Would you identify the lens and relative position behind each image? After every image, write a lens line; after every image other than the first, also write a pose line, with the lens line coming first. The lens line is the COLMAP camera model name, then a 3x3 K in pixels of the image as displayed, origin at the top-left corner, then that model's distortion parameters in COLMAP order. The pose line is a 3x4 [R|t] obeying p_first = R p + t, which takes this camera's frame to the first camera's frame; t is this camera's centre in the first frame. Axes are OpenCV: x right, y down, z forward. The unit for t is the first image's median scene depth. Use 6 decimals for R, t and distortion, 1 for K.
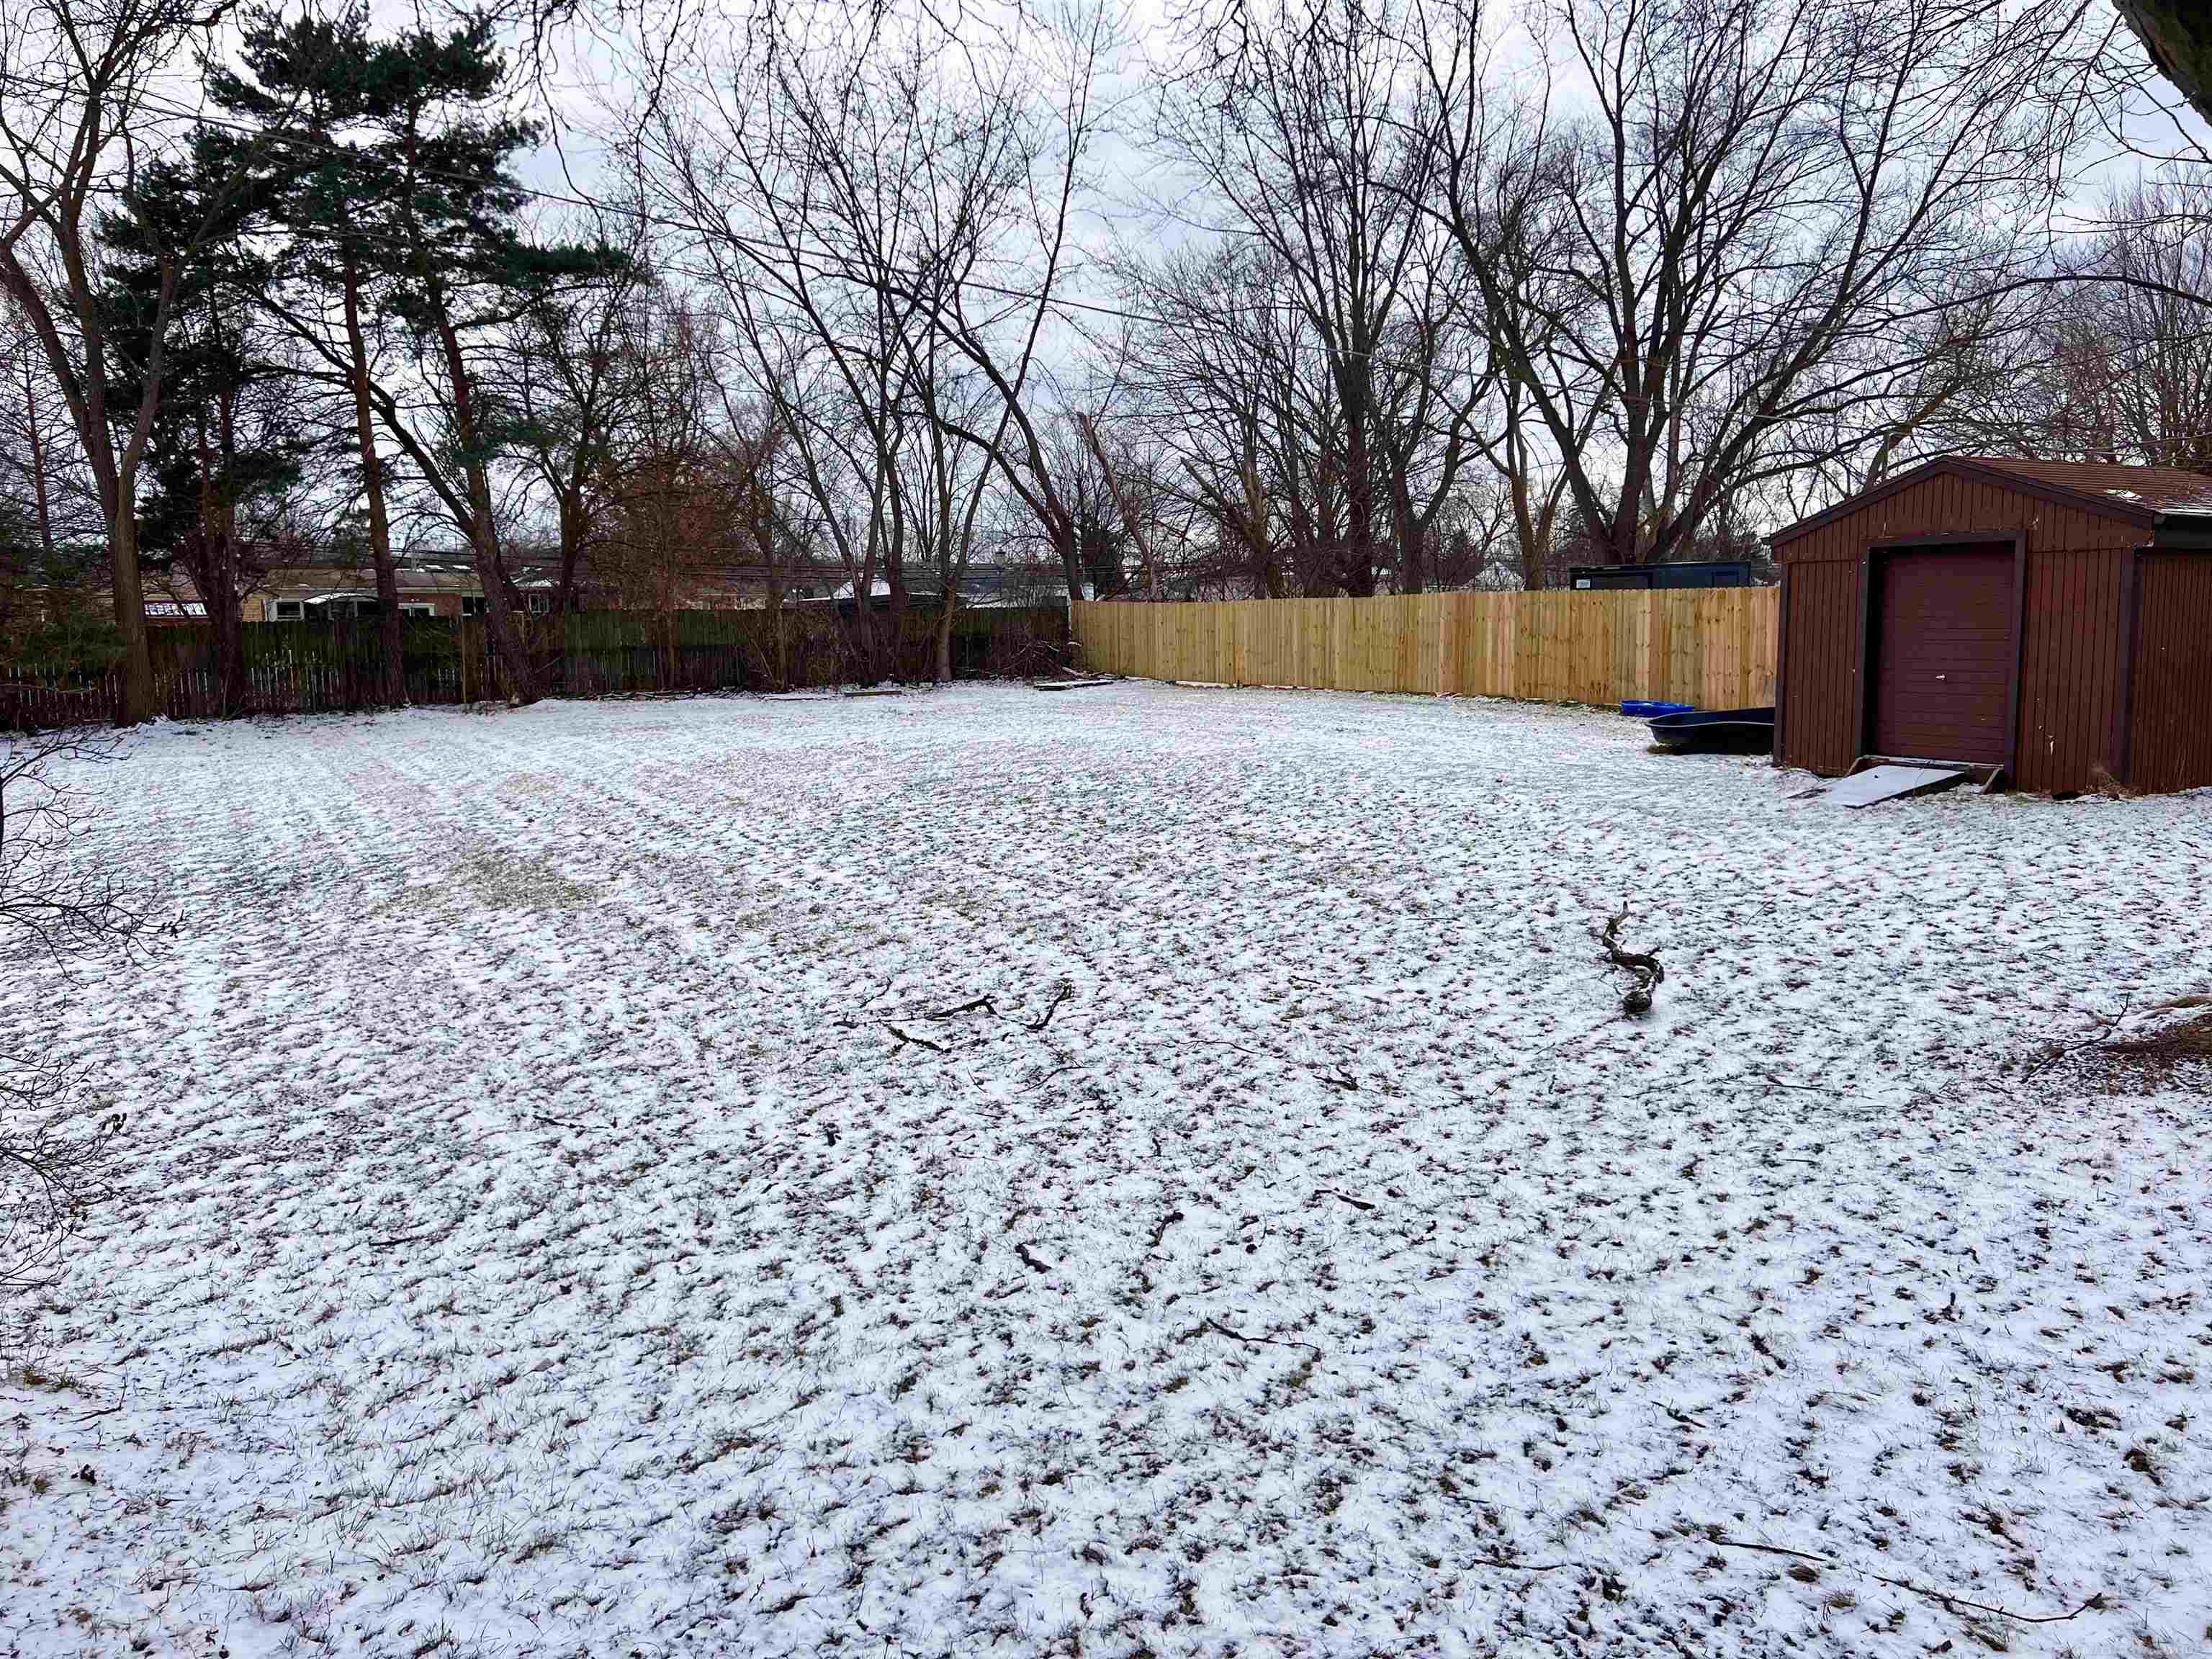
lens RADIAL K [[1646.4, 0, 1094.8], [0, 1646.4, 816.9], [0, 0, 1]] dist [0.053679, -0.056489]
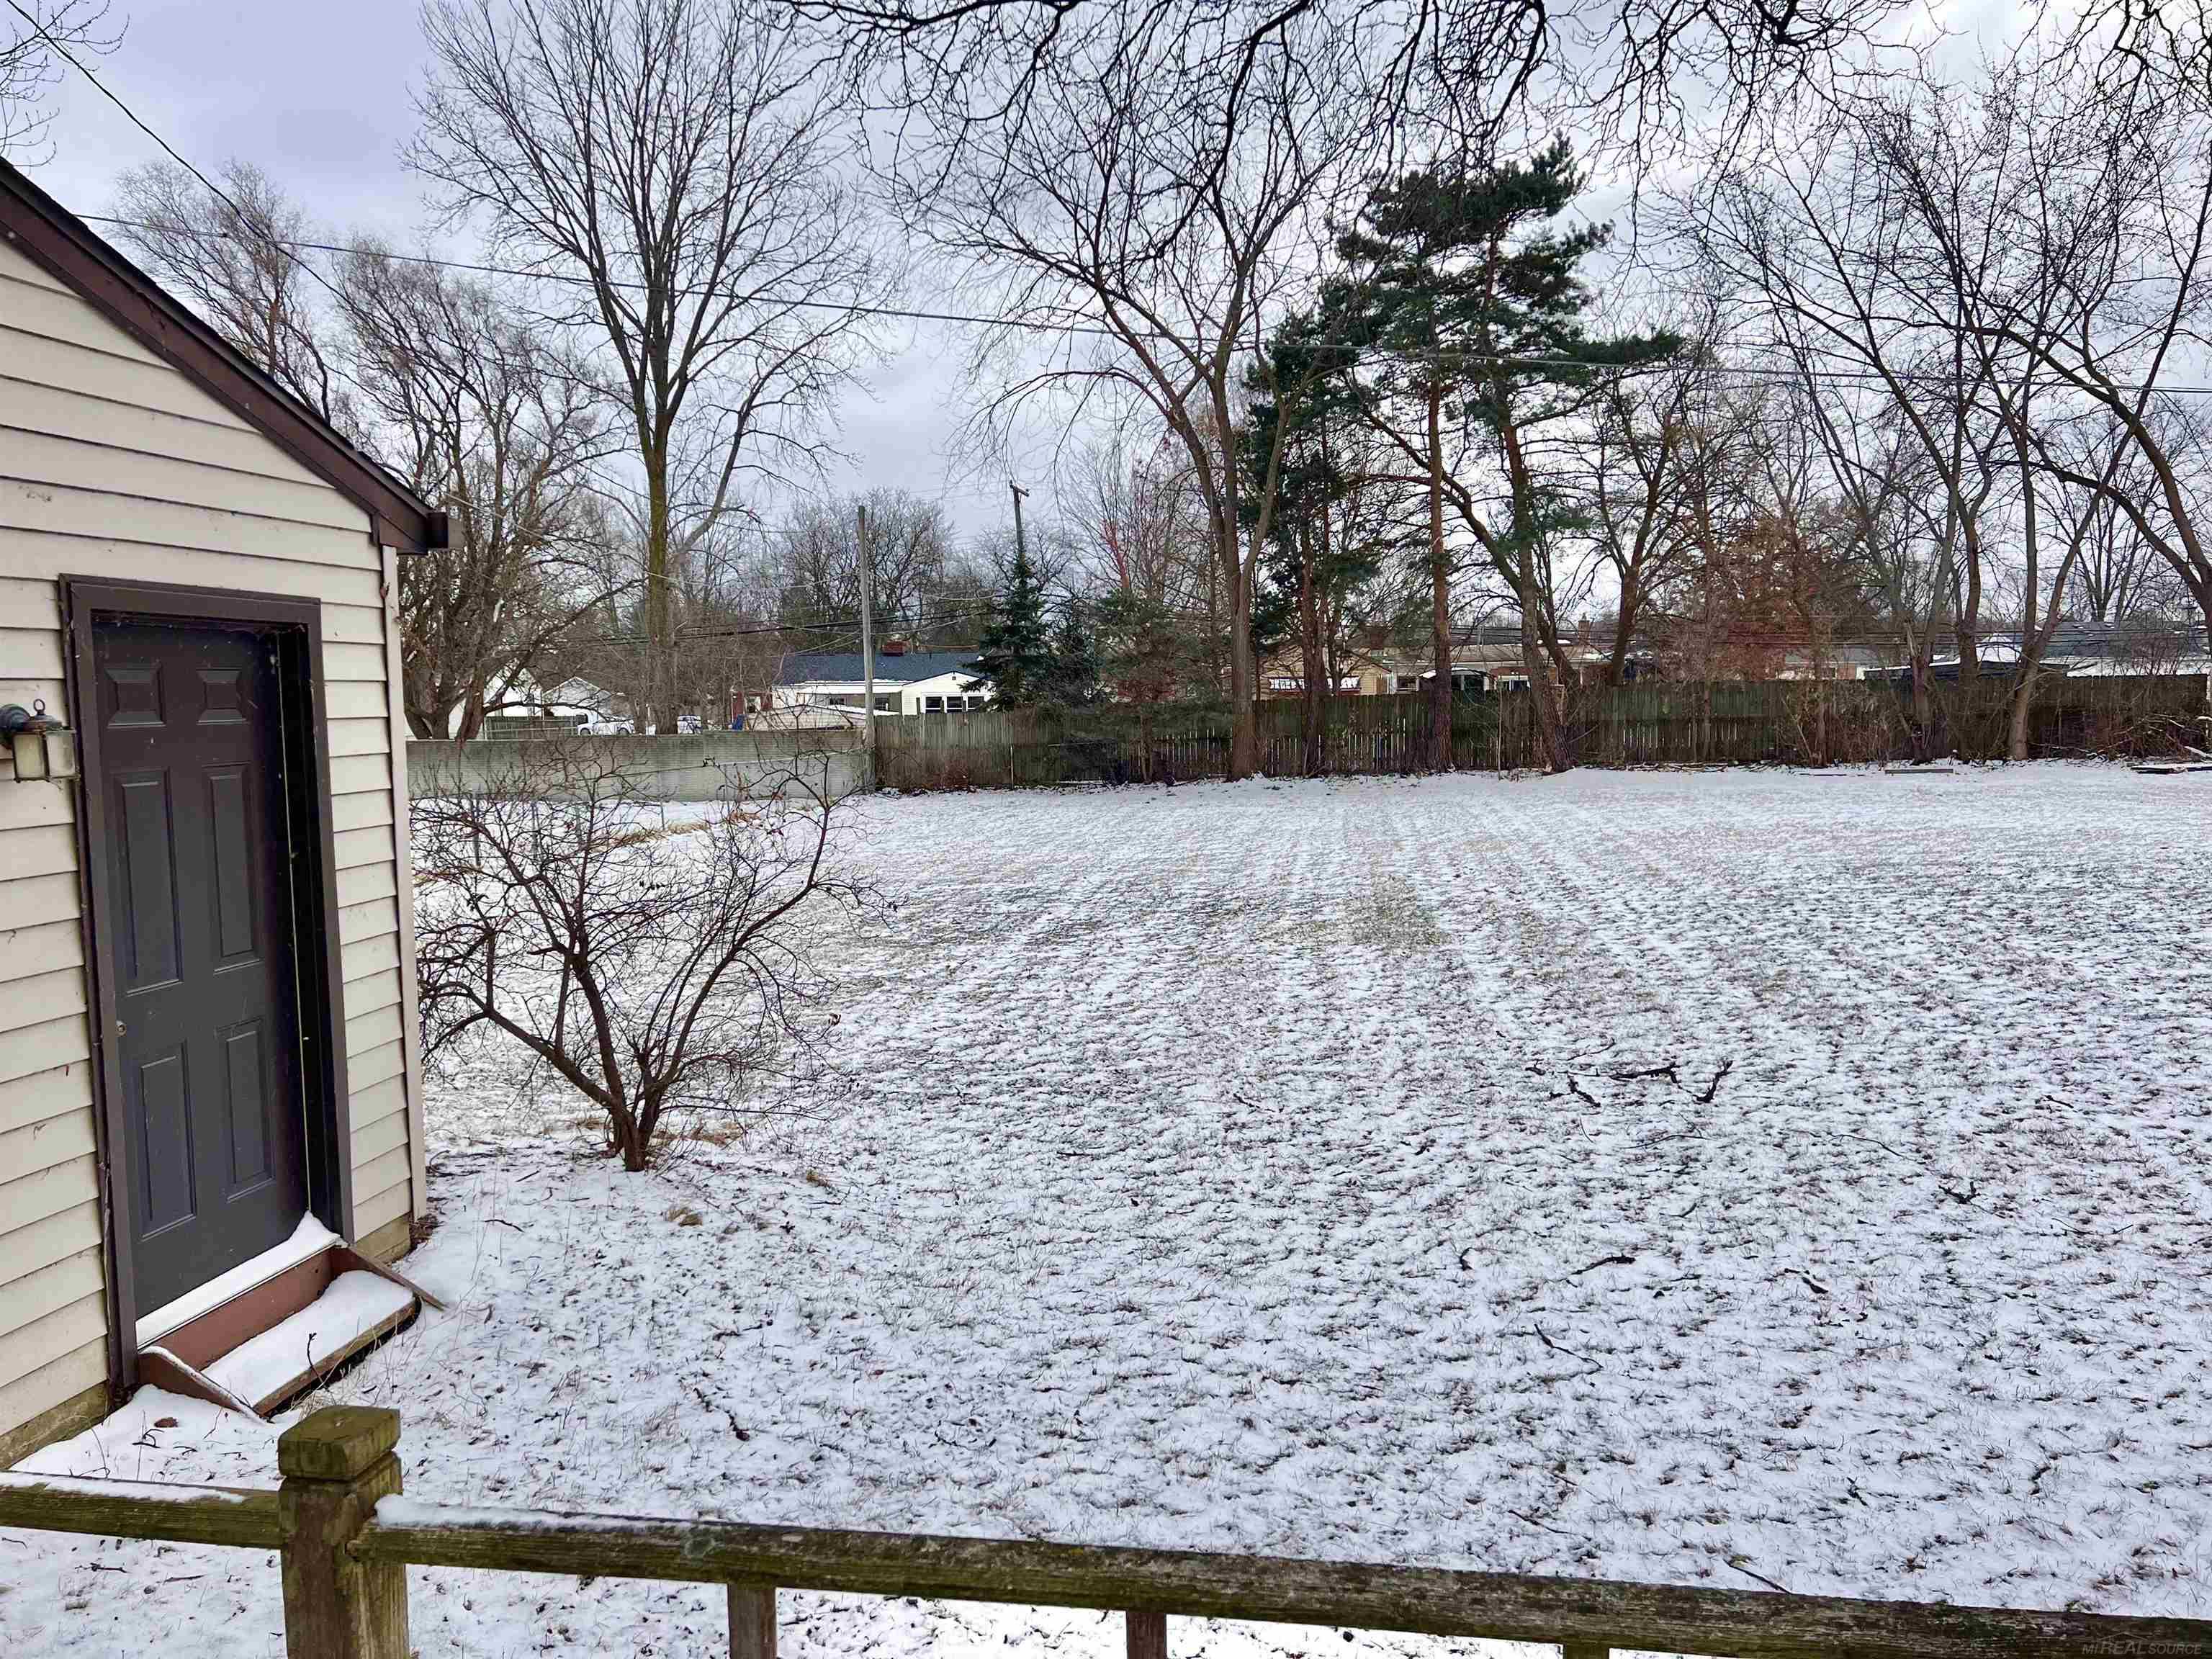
lens RADIAL K [[1646.4, 0, 1096.2], [0, 1646.4, 827.2], [0, 0, 1]] dist [0.053679, -0.056489]
pose [[0.791657, 0.052067, -0.608743, 0.072844], [-0.073188, 0.997269, -0.009882, -0.001033], [0.606566, 0.052376, 0.793306, -0.016484]]
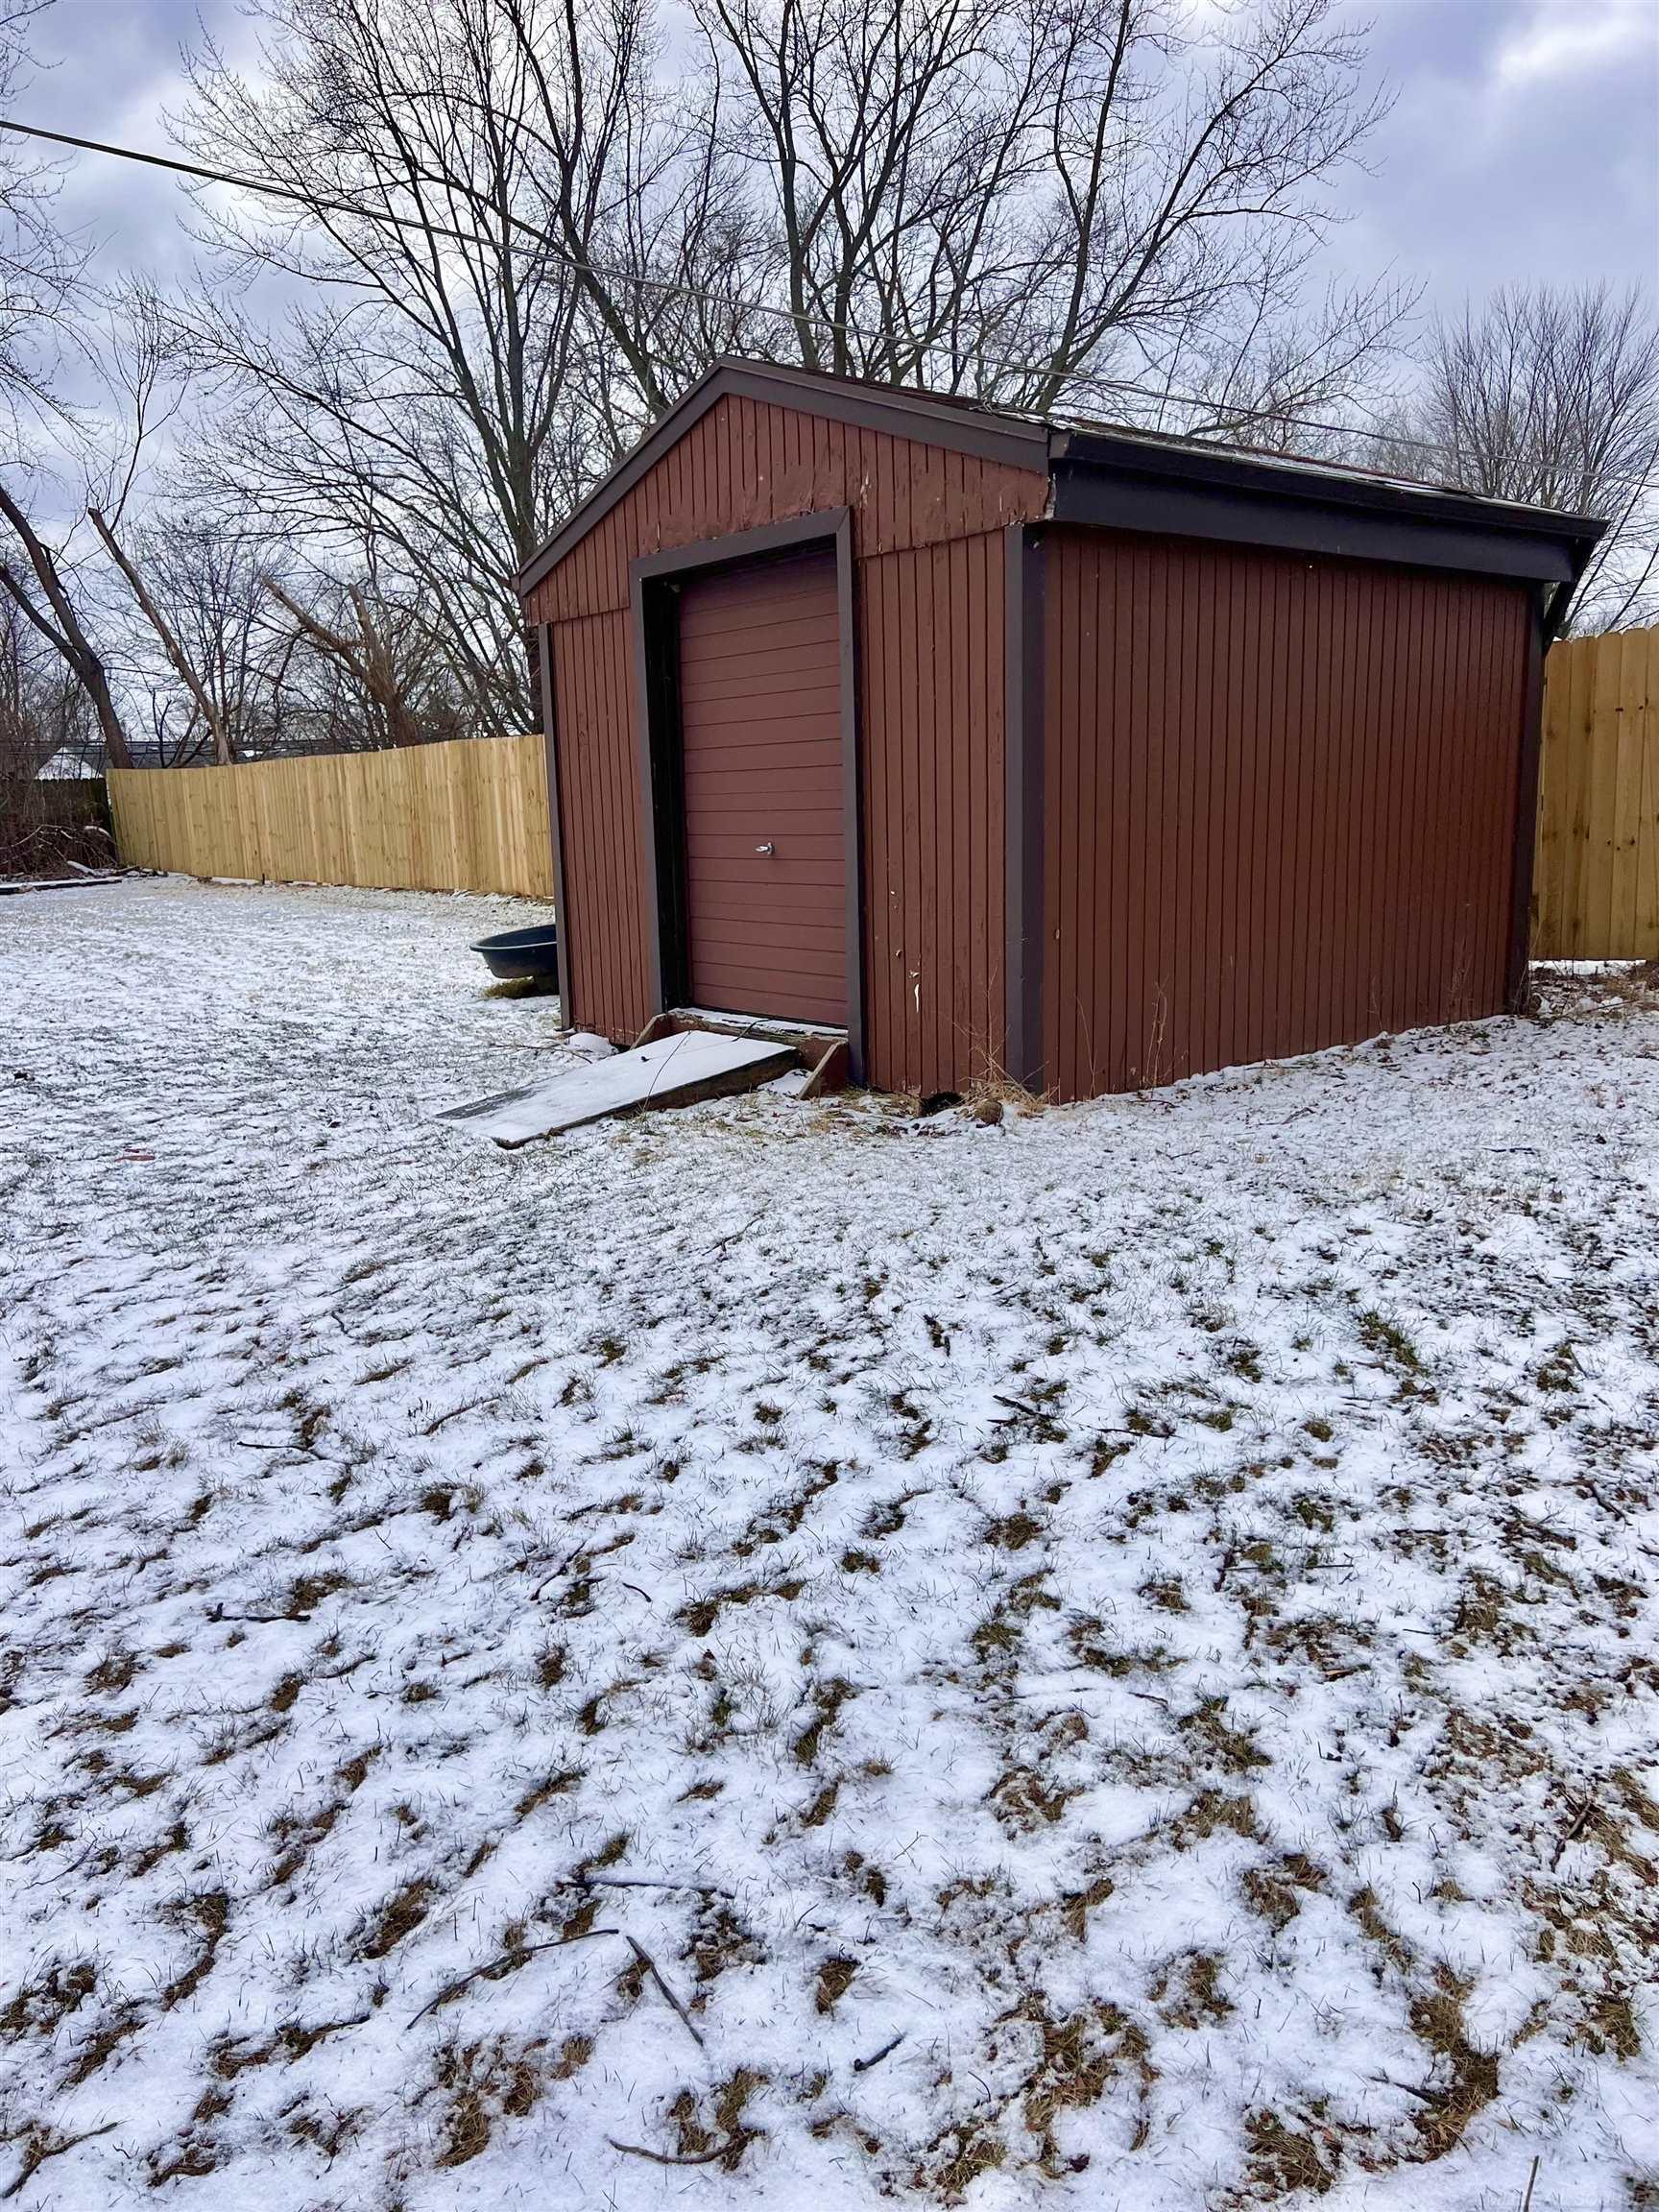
lens RADIAL K [[1646.4, 0, 818.2], [0, 1646.4, 1115.6], [0, 0, 1]] dist [0.053679, -0.056489]
pose [[0.985016, -0.044426, 0.166641, 0.218243], [0.034046, 0.997328, 0.064638, -0.018069], [-0.169068, -0.057996, 0.983897, 0.258341]]
